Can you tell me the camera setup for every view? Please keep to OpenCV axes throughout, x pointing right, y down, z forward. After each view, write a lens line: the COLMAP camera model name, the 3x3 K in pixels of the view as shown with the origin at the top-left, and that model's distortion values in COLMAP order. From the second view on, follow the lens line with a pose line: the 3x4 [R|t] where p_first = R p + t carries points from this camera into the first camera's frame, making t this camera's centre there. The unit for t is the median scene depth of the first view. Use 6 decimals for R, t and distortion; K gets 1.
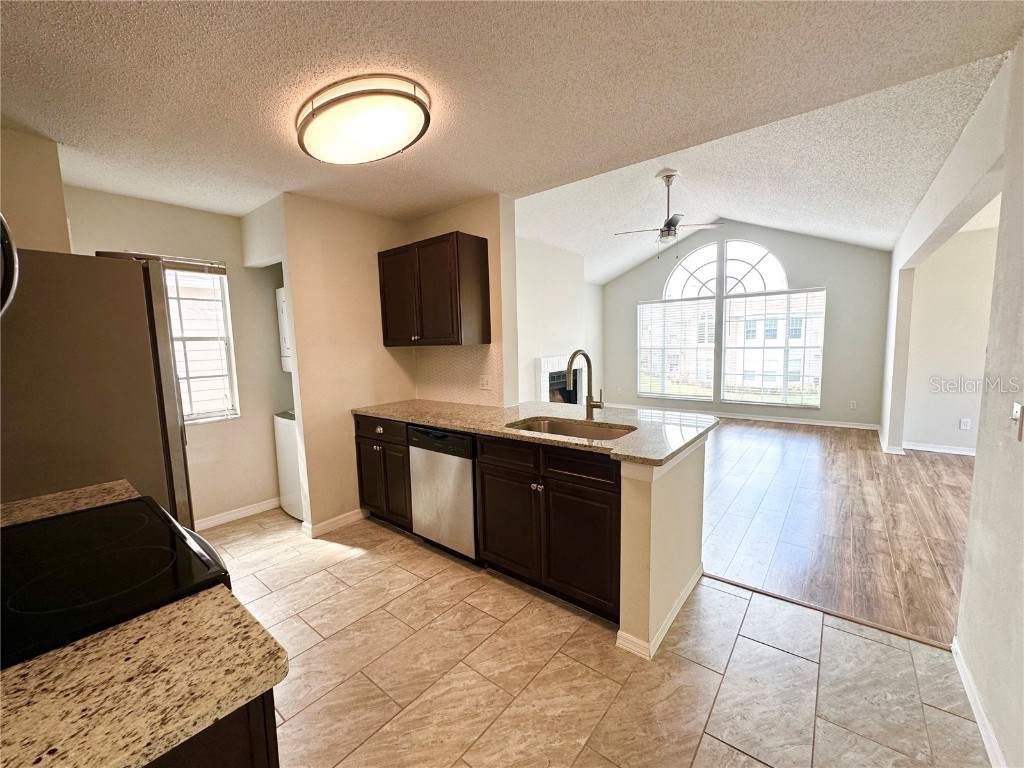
lens RADIAL K [[407.6, 0, 511.7], [0, 407.6, 384.2], [0, 0, 1]] dist [-0.003640, 0.000510]
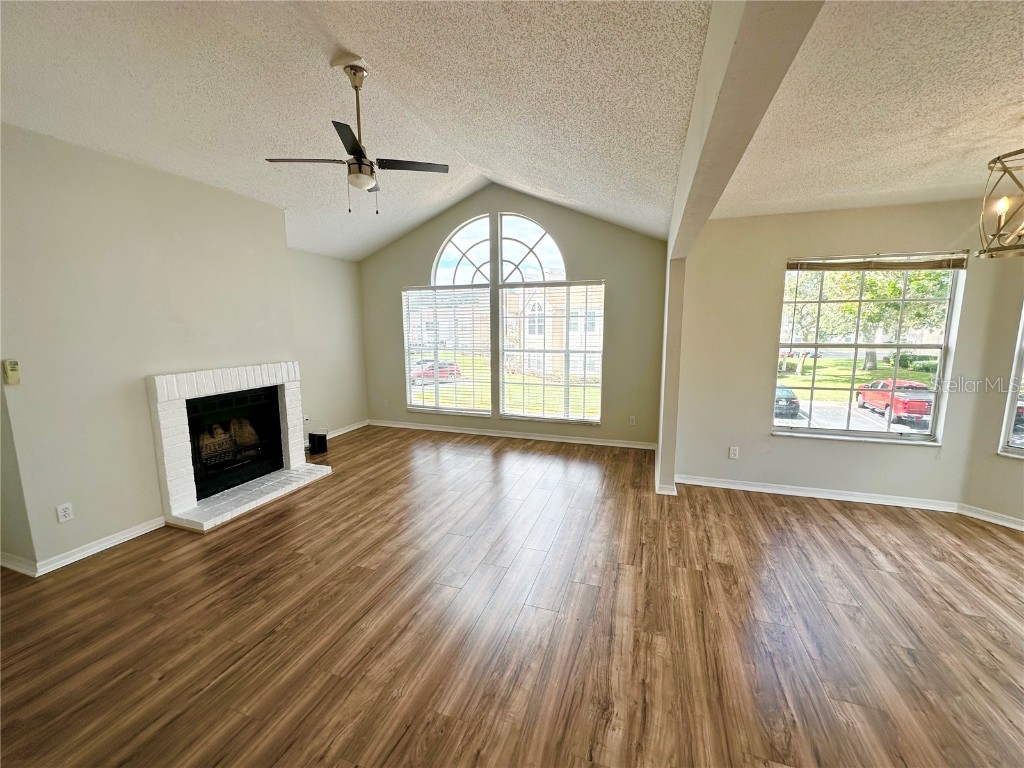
lens RADIAL K [[407.6, 0, 511.0], [0, 407.6, 384.6], [0, 0, 1]] dist [-0.003640, 0.000510]
pose [[0.937595, -0.027099, 0.346672, 0.566727], [0.015442, 0.999220, 0.036344, -0.111495], [-0.347386, -0.028722, 0.937282, 0.535374]]
